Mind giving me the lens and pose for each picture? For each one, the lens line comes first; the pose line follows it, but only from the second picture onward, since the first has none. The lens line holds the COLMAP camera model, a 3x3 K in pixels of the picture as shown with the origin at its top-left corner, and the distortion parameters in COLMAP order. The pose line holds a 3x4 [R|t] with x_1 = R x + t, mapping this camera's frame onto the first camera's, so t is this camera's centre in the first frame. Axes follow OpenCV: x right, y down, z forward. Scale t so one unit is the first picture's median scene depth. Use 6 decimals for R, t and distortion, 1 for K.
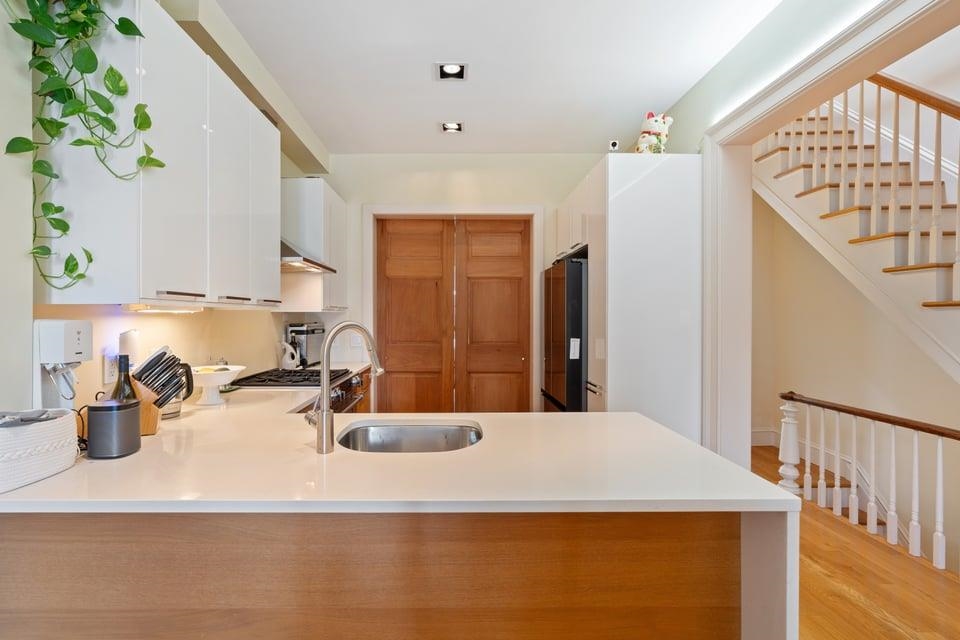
lens RADIAL K [[441.5, 0, 452.2], [0, 441.5, 317.4], [0, 0, 1]] dist [0.001905, 0.000686]
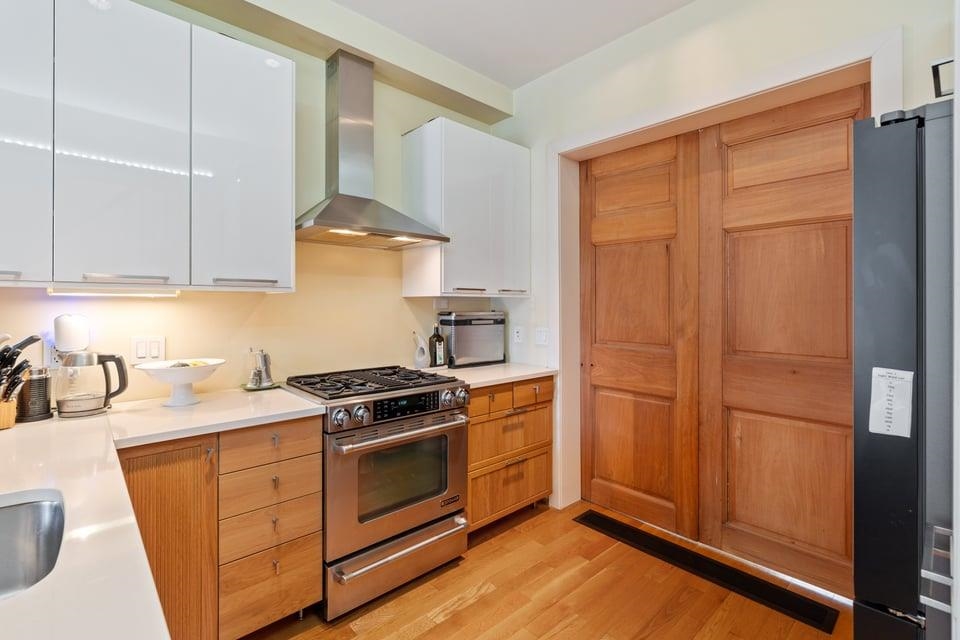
lens RADIAL K [[440.5, 0, 482.2], [0, 440.5, 299.6], [0, 0, 1]] dist [0.000131, 0.000232]
pose [[0.678855, -0.008642, -0.734222, 0.273838], [-0.002565, 0.999897, -0.014142, 0.003528], [0.734268, 0.011484, 0.678763, 0.504826]]
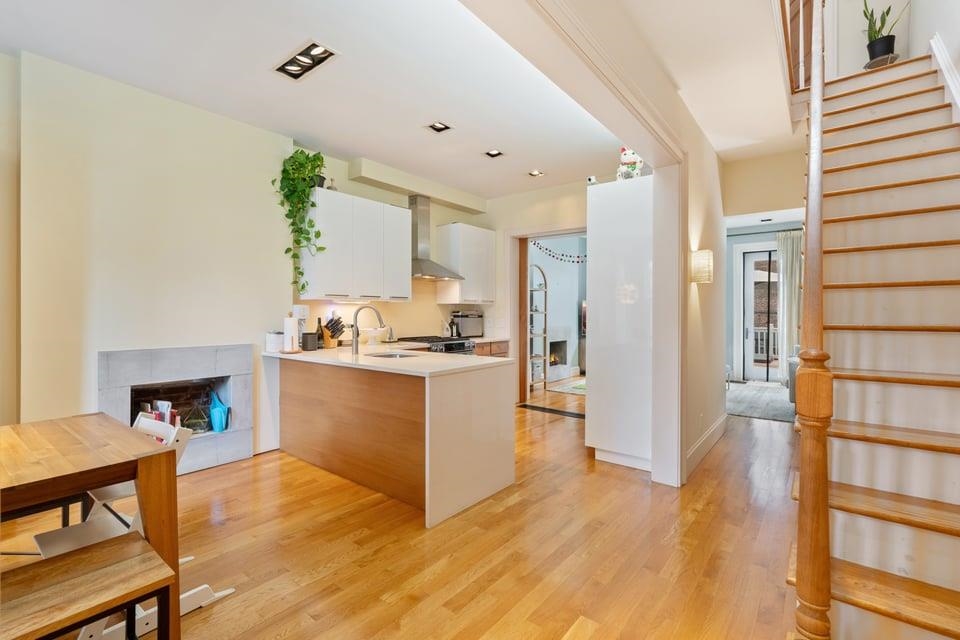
lens RADIAL K [[435.3, 0, 476.8], [0, 435.3, 311.3], [0, 0, 1]] dist [-0.000973, 0.000582]
pose [[0.783686, 0.002982, -0.621150, 0.703778], [-0.005243, 0.999985, -0.001813, 0.017923], [0.621135, 0.004678, 0.783690, -0.213846]]
